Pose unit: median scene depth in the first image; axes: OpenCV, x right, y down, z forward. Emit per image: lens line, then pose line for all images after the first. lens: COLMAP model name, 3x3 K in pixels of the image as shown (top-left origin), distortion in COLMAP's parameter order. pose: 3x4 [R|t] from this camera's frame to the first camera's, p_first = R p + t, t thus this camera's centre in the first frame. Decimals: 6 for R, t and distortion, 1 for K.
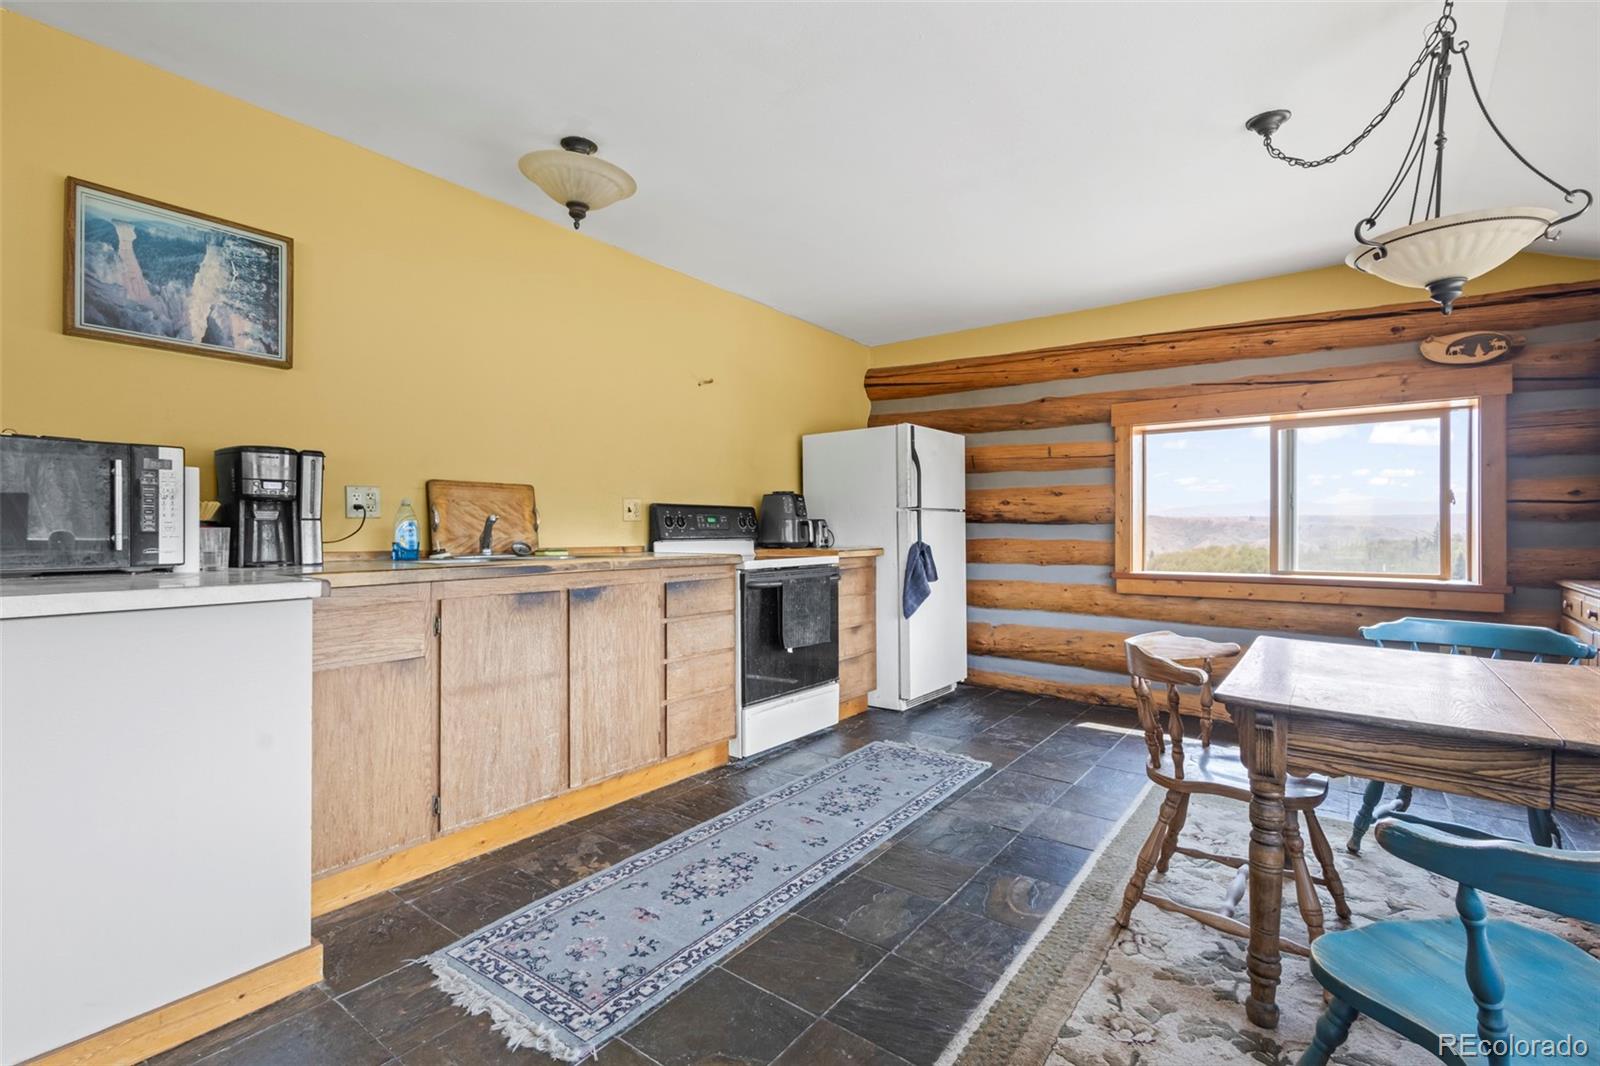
lens RADIAL K [[735.5, 0, 795.4], [0, 735.5, 533.2], [0, 0, 1]] dist [0.011927, -0.002932]
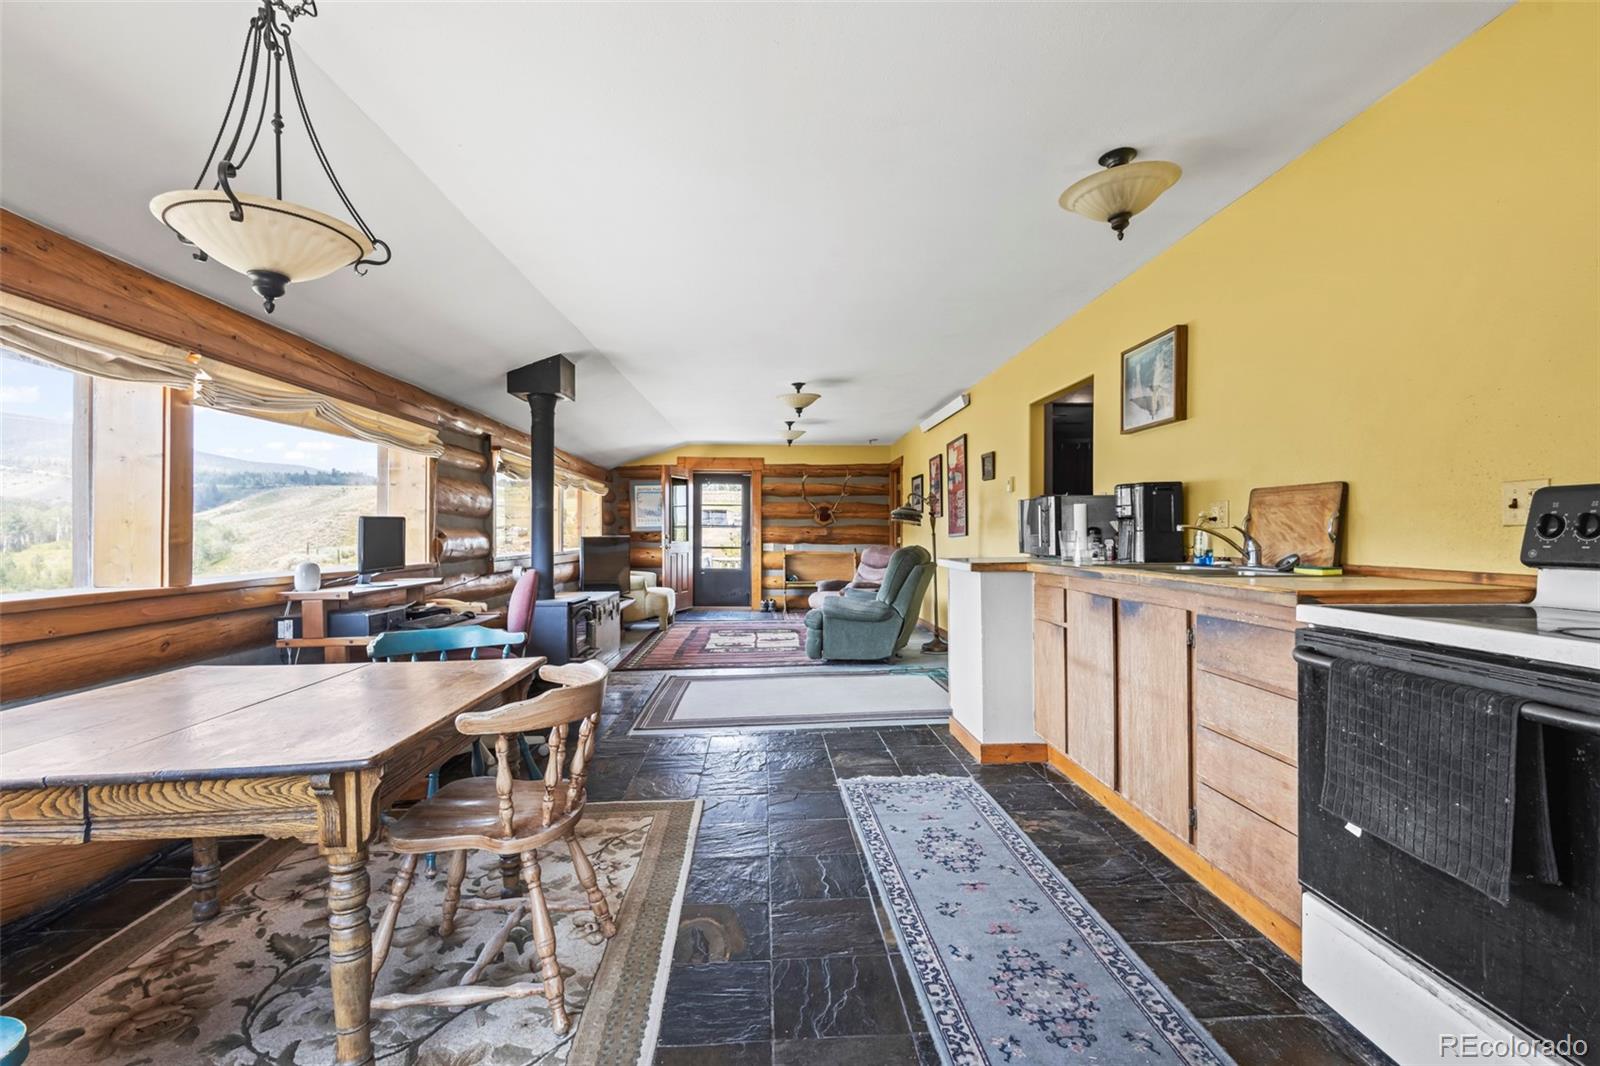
lens RADIAL K [[735.5, 0, 798.4], [0, 735.5, 534.1], [0, 0, 1]] dist [0.011927, -0.002932]
pose [[-0.766958, 0.006264, -0.641667, 0.432396], [0.001835, 0.999970, 0.007568, -0.013629], [0.641695, 0.004627, -0.766946, 0.941905]]
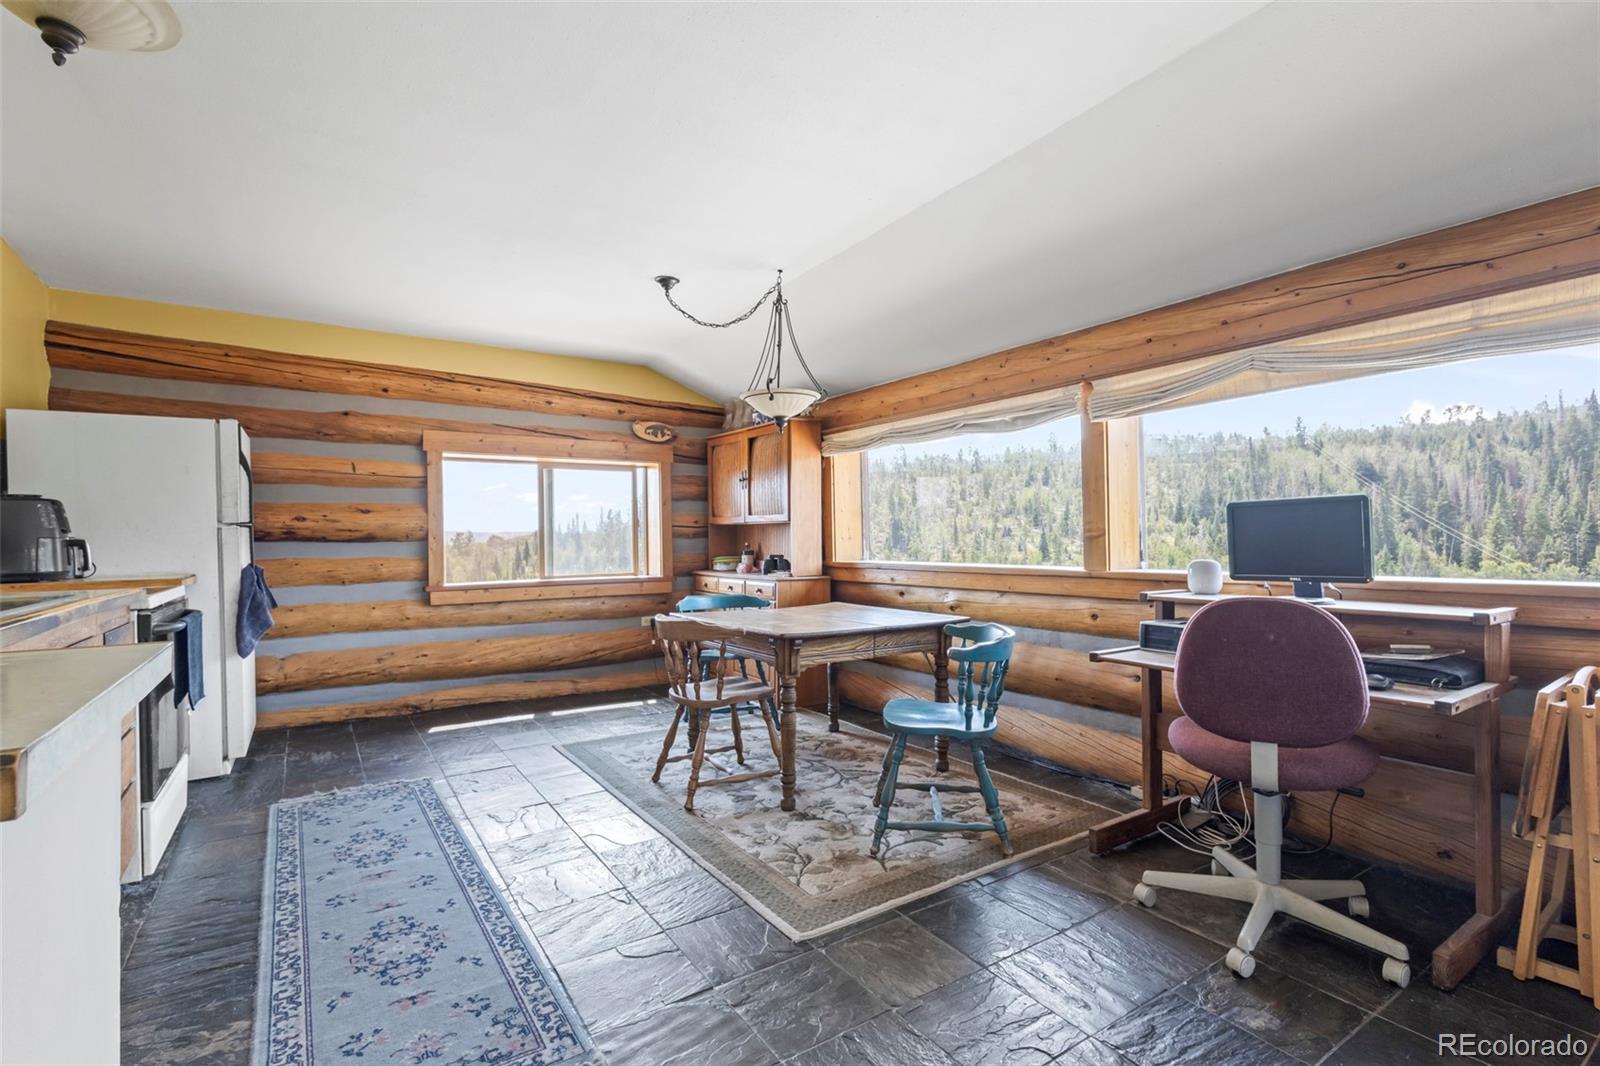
lens RADIAL K [[735.5, 0, 801.1], [0, 735.5, 534.4], [0, 0, 1]] dist [0.011927, -0.002932]
pose [[0.329804, 0.002869, 0.944045, -0.429220], [0.018534, 0.999783, -0.009514, -0.002514], [-0.943868, 0.020635, 0.329679, 0.139331]]
